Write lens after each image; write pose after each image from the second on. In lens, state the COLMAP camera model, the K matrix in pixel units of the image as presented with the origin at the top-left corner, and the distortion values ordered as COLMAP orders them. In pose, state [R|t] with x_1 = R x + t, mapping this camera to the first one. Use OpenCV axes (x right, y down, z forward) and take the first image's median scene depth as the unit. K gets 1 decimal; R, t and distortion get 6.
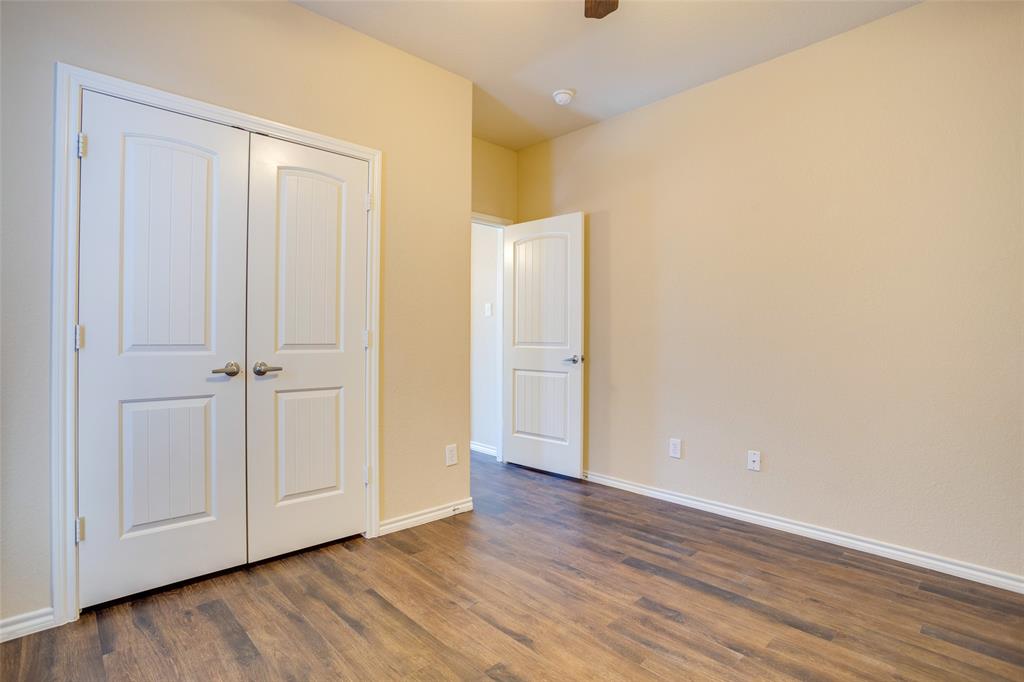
lens RADIAL K [[539.2, 0, 510.2], [0, 539.2, 337.8], [0, 0, 1]] dist [-0.070200, 0.035853]
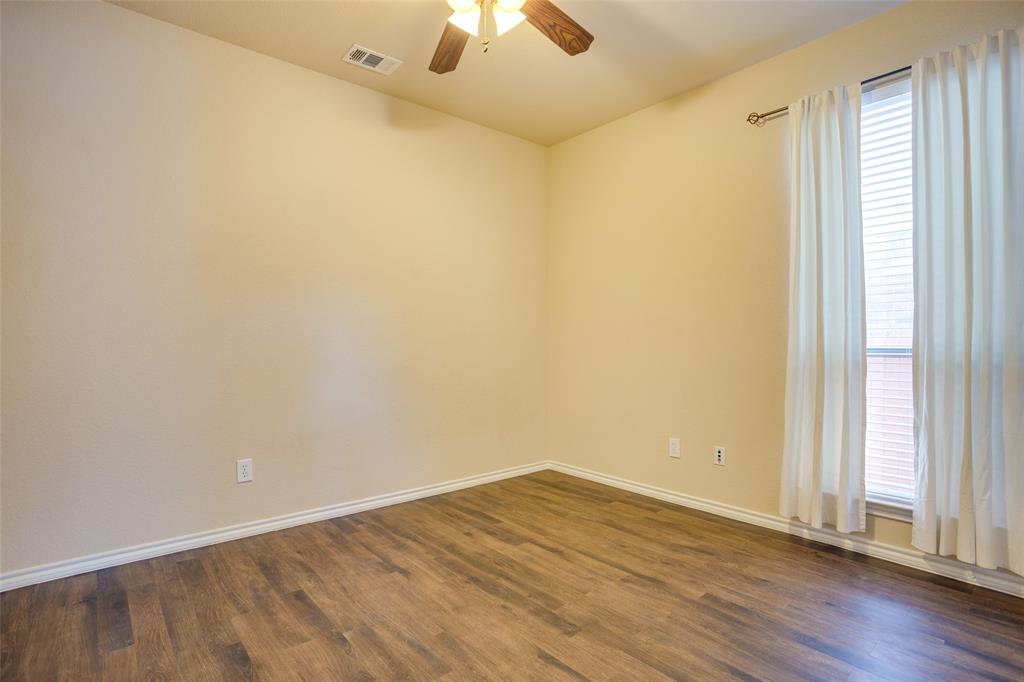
lens RADIAL K [[539.2, 0, 510.2], [0, 539.2, 337.8], [0, 0, 1]] dist [-0.070200, 0.035853]
pose [[-0.998704, -0.004663, 0.050680, 0.047436], [-0.004858, 0.999981, -0.003720, 0.000142], [-0.050662, -0.003961, -0.998708, 1.966367]]
